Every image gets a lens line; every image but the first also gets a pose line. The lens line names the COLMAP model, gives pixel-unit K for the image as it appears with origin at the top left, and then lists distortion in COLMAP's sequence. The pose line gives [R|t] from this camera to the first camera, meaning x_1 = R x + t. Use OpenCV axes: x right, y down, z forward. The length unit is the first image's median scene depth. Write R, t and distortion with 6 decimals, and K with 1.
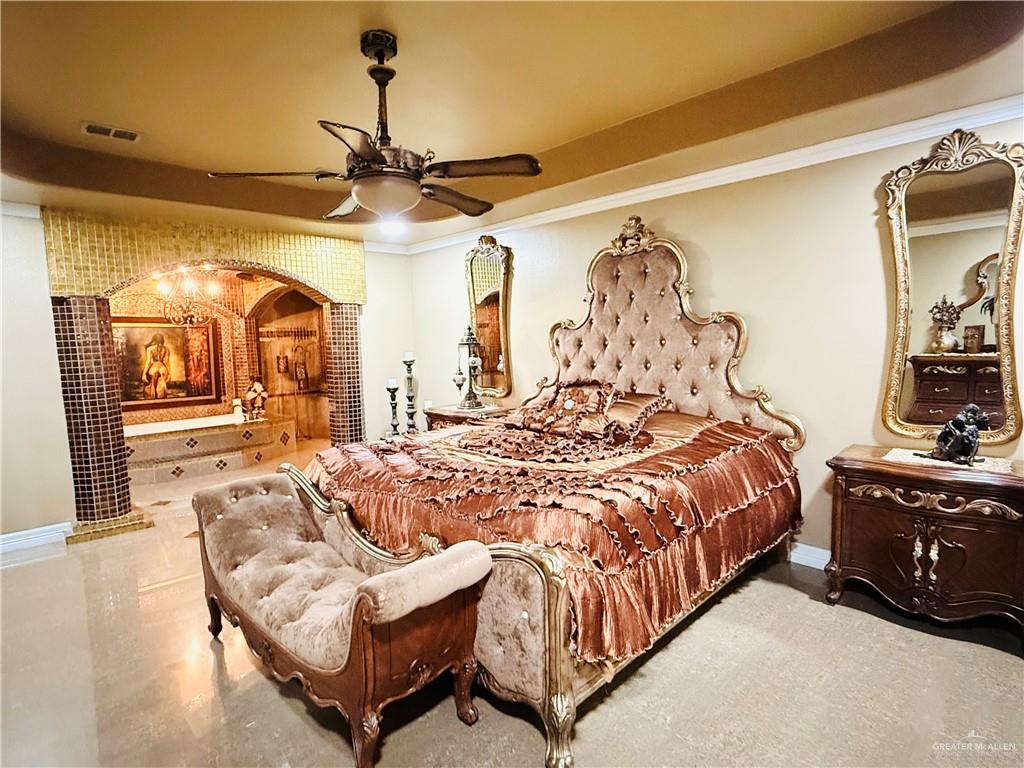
lens RADIAL K [[533.1, 0, 513.2], [0, 533.1, 383.8], [0, 0, 1]] dist [-0.004818, -0.000028]
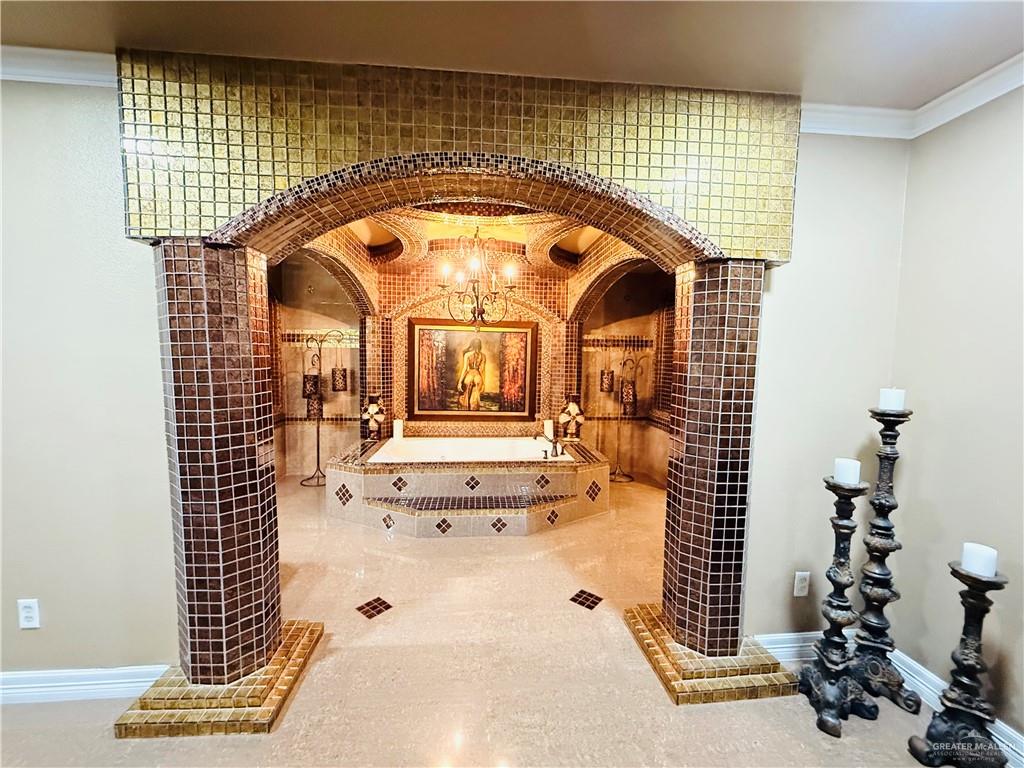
lens RADIAL K [[408.2, 0, 507.8], [0, 408.2, 385.6], [0, 0, 1]] dist [-0.003214, -0.000209]
pose [[0.770768, 0.085769, -0.631316, -0.181938], [-0.090057, 0.995615, 0.025312, -0.036158], [0.630719, 0.037345, 0.775112, 0.488662]]
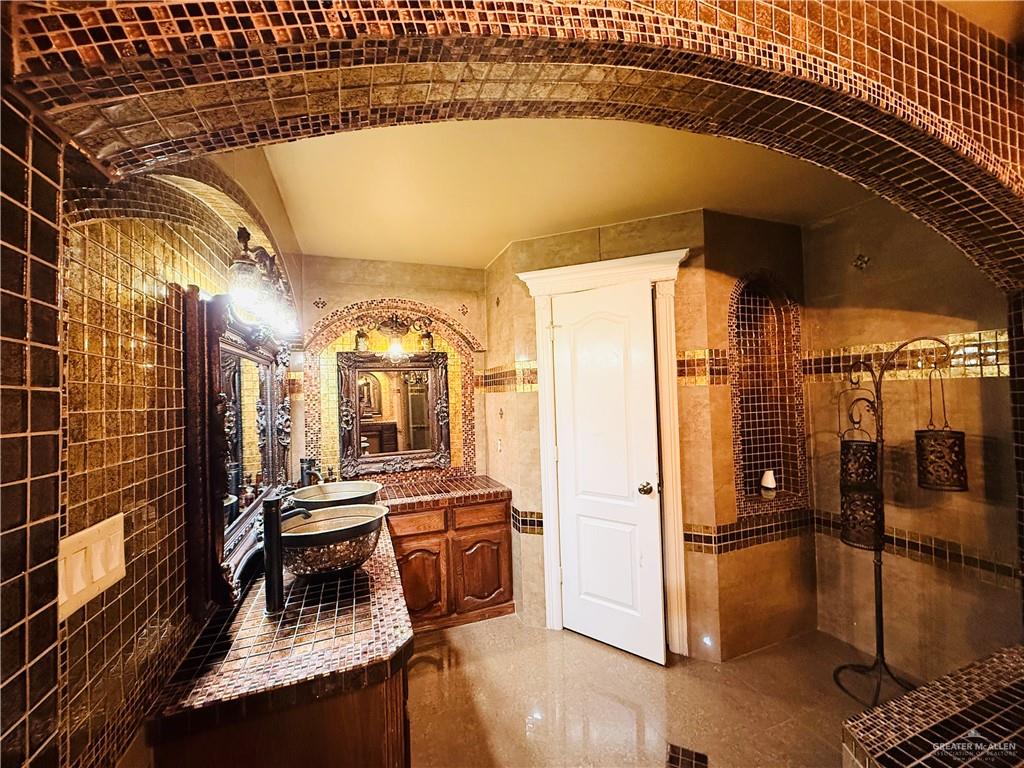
lens RADIAL K [[408.2, 0, 508.4], [0, 408.2, 384.5], [0, 0, 1]] dist [-0.003214, -0.000209]
pose [[-0.413938, 0.015697, -0.910170, -0.445042], [-0.038659, 0.998646, 0.034805, -0.050480], [0.909484, 0.049594, -0.412770, 0.672965]]
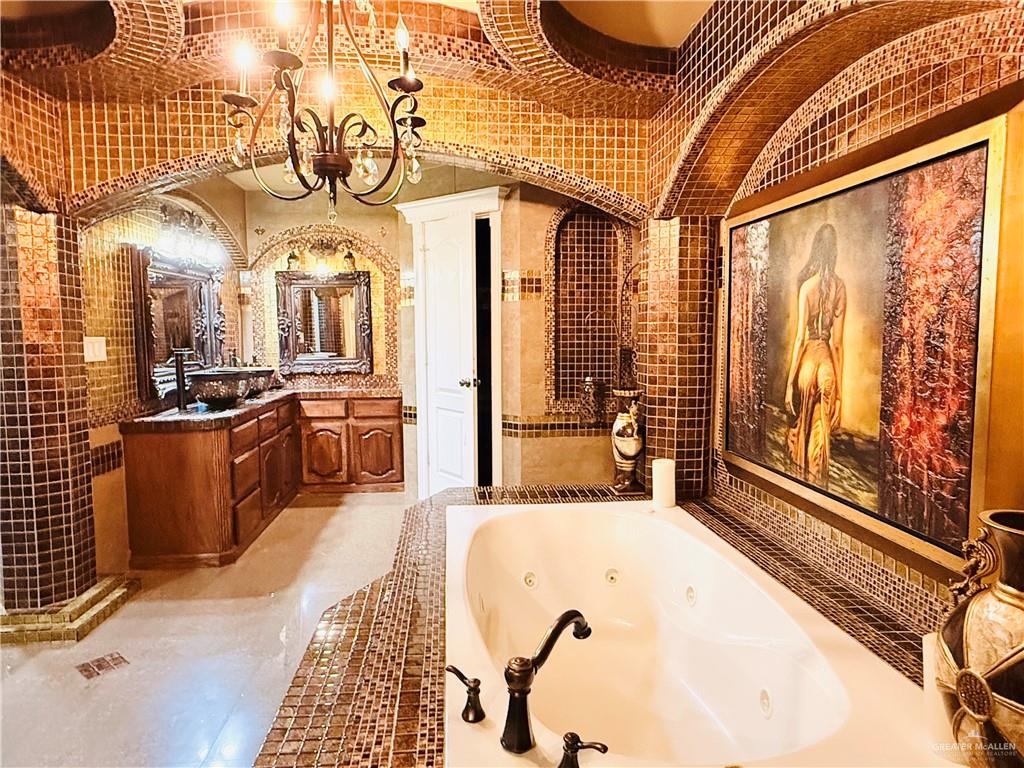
lens RADIAL K [[625.8, 0, 510.1], [0, 625.8, 381.3], [0, 0, 1]] dist [-0.000805, -0.000664]
pose [[-0.636091, 0.088306, -0.766544, -0.340270], [-0.046332, 0.987266, 0.152180, -0.058614], [0.770222, 0.132316, -0.623900, 1.039566]]
